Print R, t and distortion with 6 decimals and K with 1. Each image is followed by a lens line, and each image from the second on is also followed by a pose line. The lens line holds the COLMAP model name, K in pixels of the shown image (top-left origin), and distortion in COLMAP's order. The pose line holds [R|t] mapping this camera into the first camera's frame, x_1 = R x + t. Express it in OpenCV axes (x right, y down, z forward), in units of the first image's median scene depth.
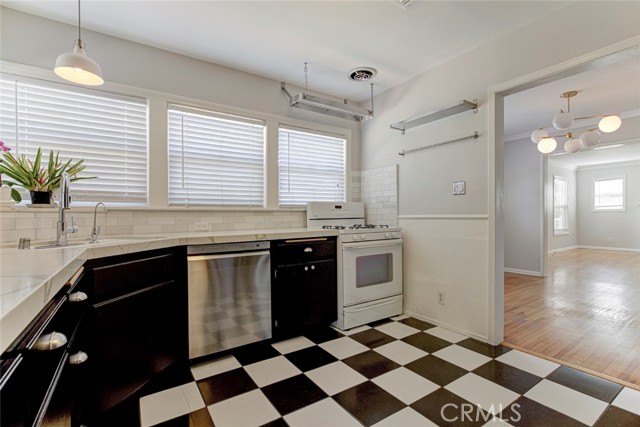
lens RADIAL K [[294.2, 0, 320.0], [0, 294.2, 217.5], [0, 0, 1]] dist [-0.004022, 0.000334]
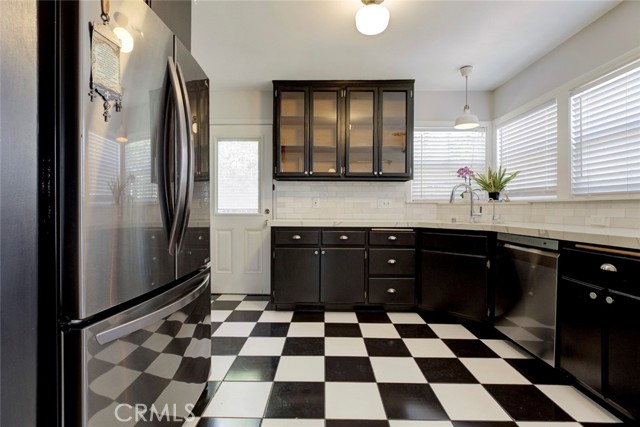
lens RADIAL K [[294.2, 0, 317.9], [0, 294.2, 208.4], [0, 0, 1]] dist [-0.004022, 0.000334]
pose [[-0.568447, 0.004000, -0.822710, 0.723819], [-0.007394, 0.999923, 0.009971, -0.005788], [0.822687, 0.011751, -0.568373, 0.830854]]
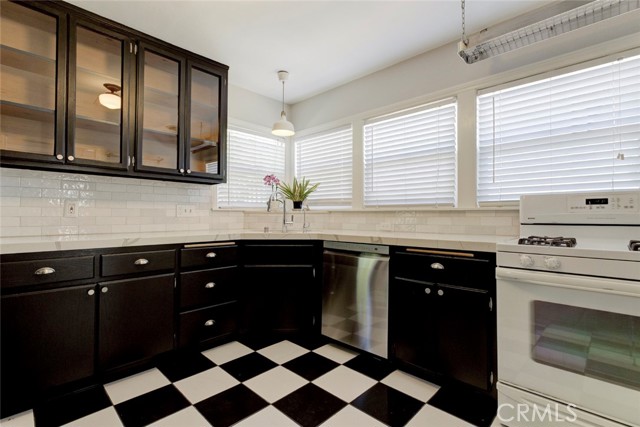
lens RADIAL K [[294.2, 0, 318.1], [0, 294.2, 211.4], [0, 0, 1]] dist [-0.004022, 0.000334]
pose [[0.213148, -0.007073, -0.976994, 0.570804], [-0.012507, 0.999872, -0.009967, -0.010107], [0.976940, 0.014344, 0.213032, 0.551087]]
